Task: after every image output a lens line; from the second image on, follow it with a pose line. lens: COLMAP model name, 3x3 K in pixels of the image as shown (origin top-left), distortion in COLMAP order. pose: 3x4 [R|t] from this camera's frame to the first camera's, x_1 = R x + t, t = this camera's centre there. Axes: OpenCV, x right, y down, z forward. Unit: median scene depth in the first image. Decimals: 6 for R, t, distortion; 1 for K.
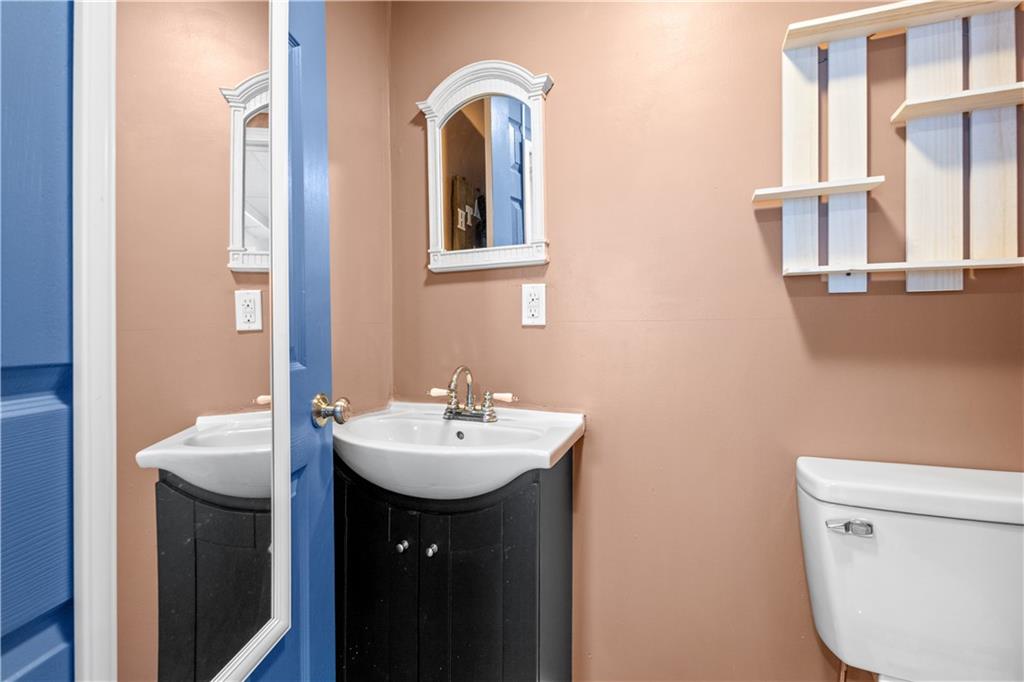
lens RADIAL K [[468.2, 0, 513.4], [0, 468.2, 335.5], [0, 0, 1]] dist [0.000424, -0.002137]
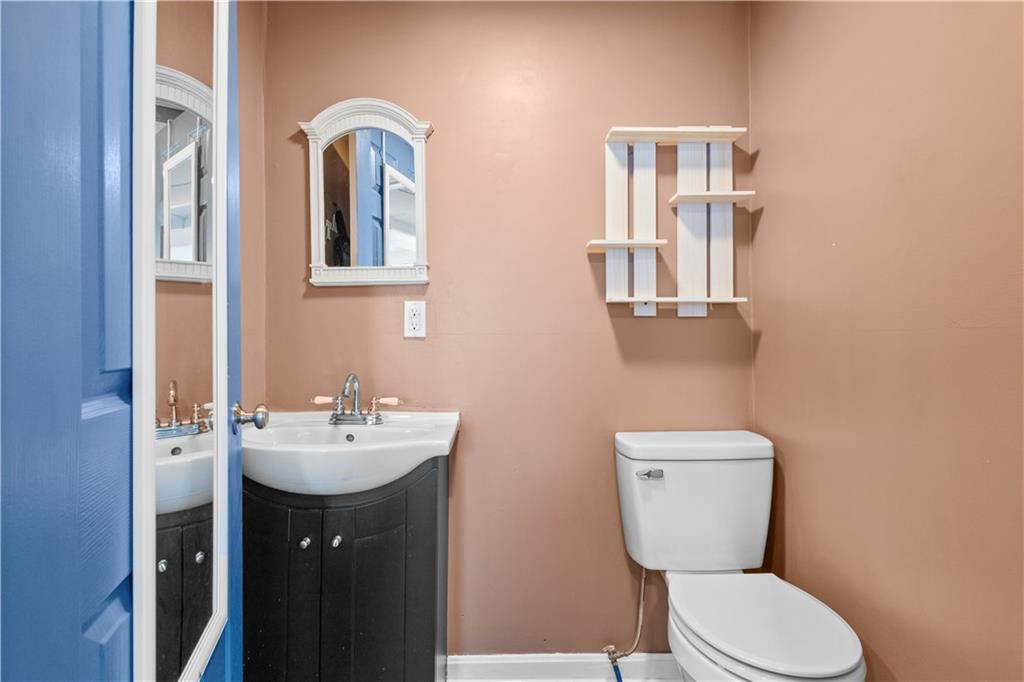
lens RADIAL K [[468.2, 0, 509.4], [0, 468.2, 344.7], [0, 0, 1]] dist [0.000424, -0.002137]
pose [[0.924471, -0.000172, 0.381252, -0.220237], [0.002391, 0.999983, -0.005346, 0.003730], [-0.381245, 0.005853, 0.924456, -0.175012]]
